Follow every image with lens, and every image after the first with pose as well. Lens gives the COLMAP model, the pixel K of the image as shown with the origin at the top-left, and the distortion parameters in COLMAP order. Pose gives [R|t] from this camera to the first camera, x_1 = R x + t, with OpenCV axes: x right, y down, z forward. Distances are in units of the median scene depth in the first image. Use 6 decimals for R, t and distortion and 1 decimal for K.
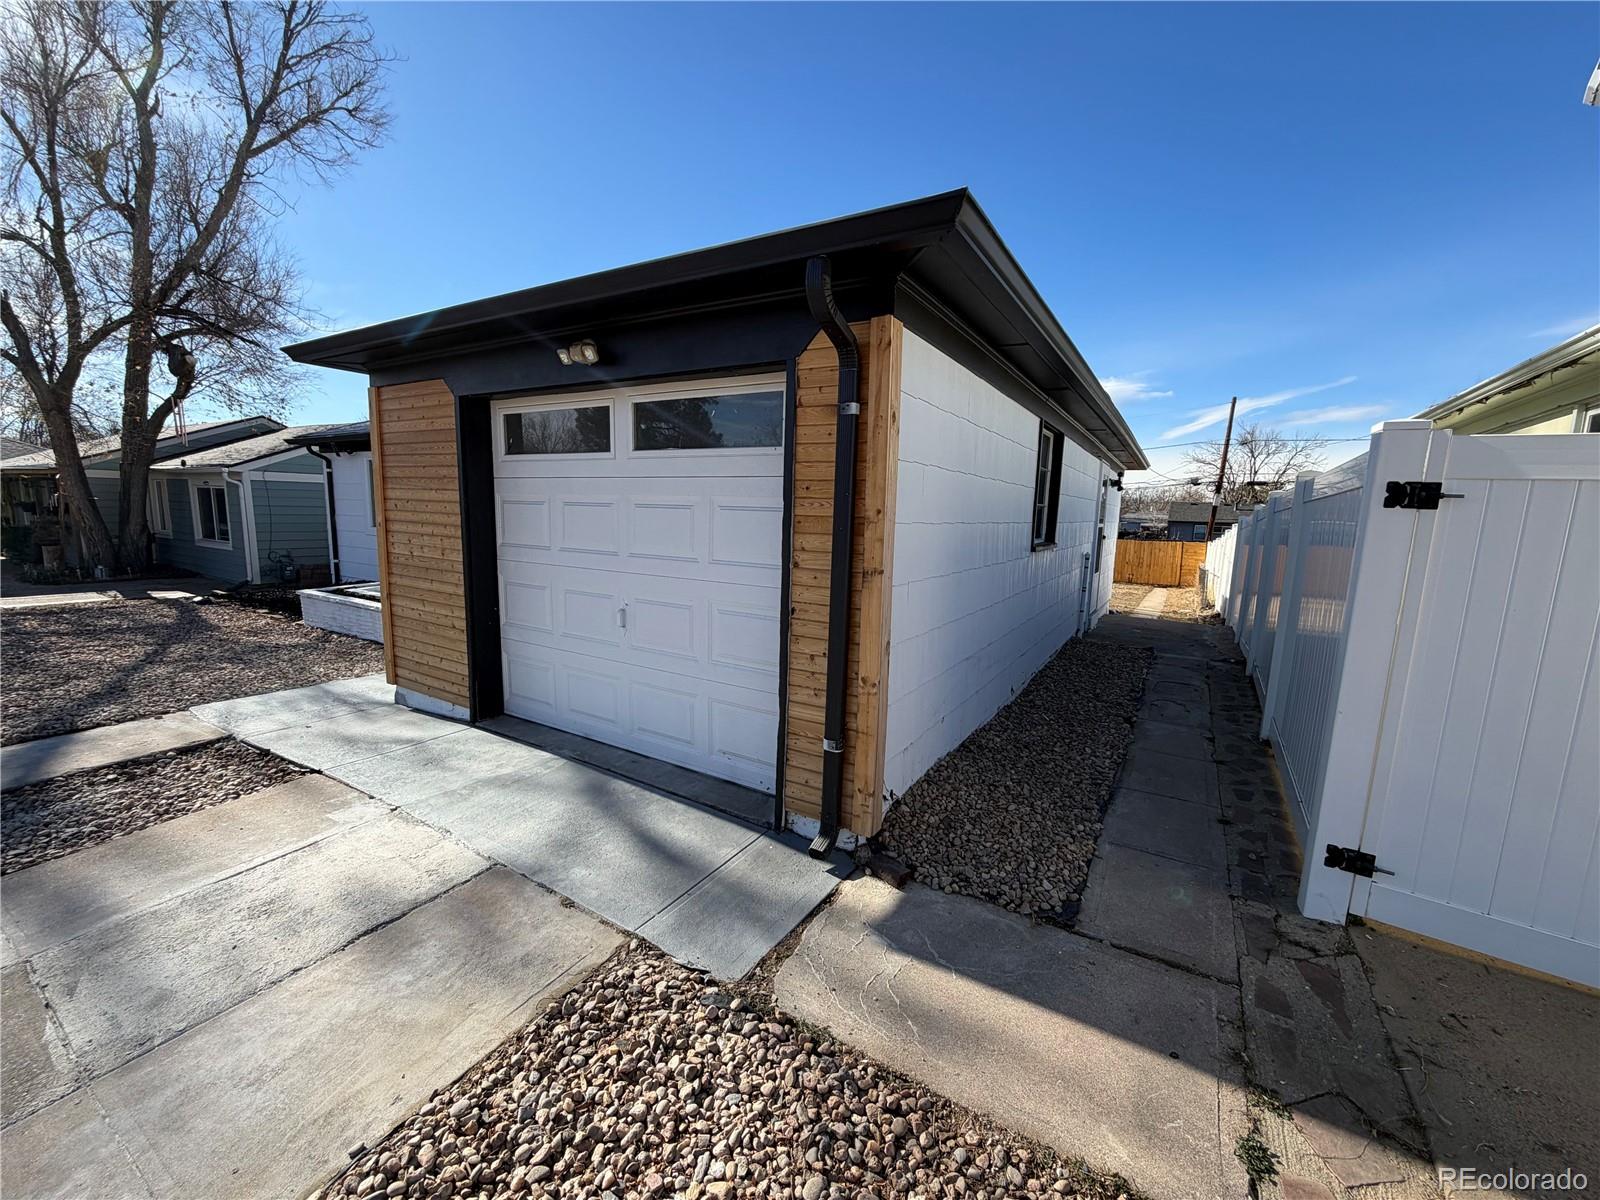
lens RADIAL K [[639.9, 0, 800.0], [0, 639.9, 600.0], [0, 0, 1]] dist [-0.014423, 0.000222]
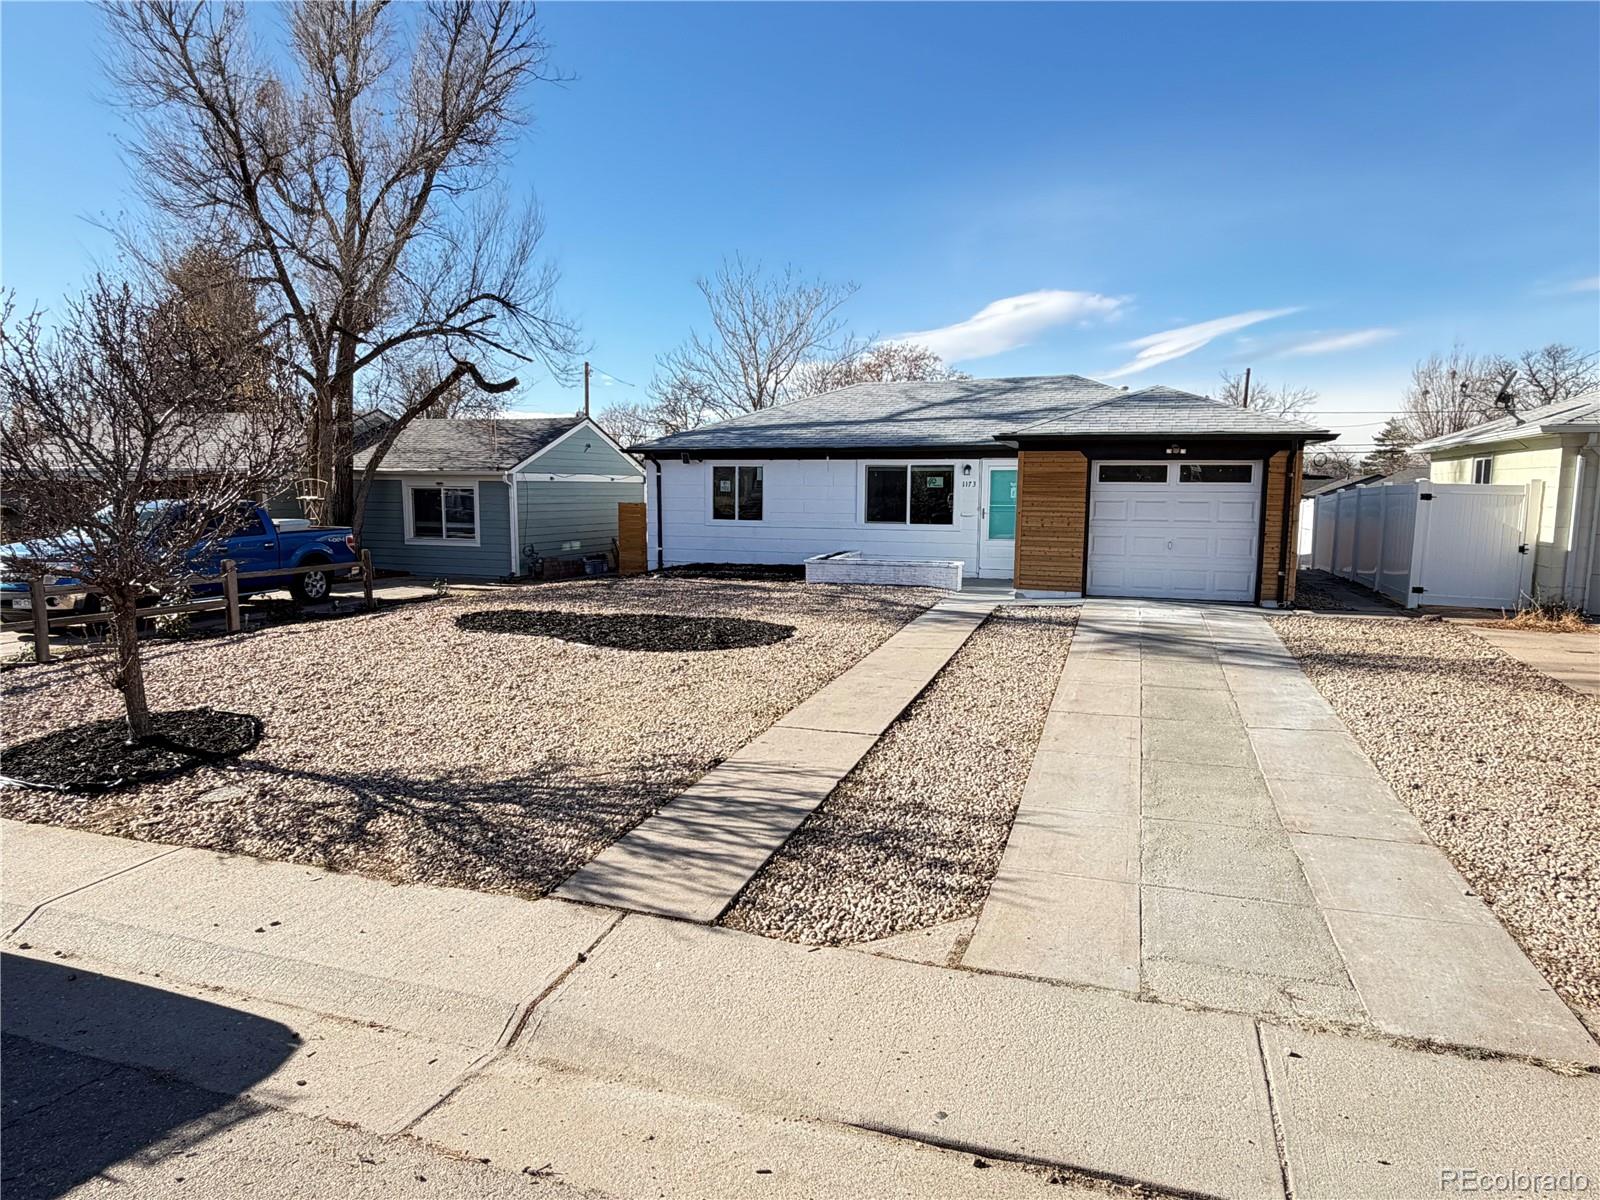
lens RADIAL K [[957.9, 0, 800.0], [0, 957.9, 600.0], [0, 0, 1]] dist [-0.030272, -0.001983]
pose [[0.978385, -0.048253, 0.201085, -2.530404], [0.052054, 0.998551, -0.013657, 0.223127], [-0.200134, 0.023829, 0.979479, -2.477169]]
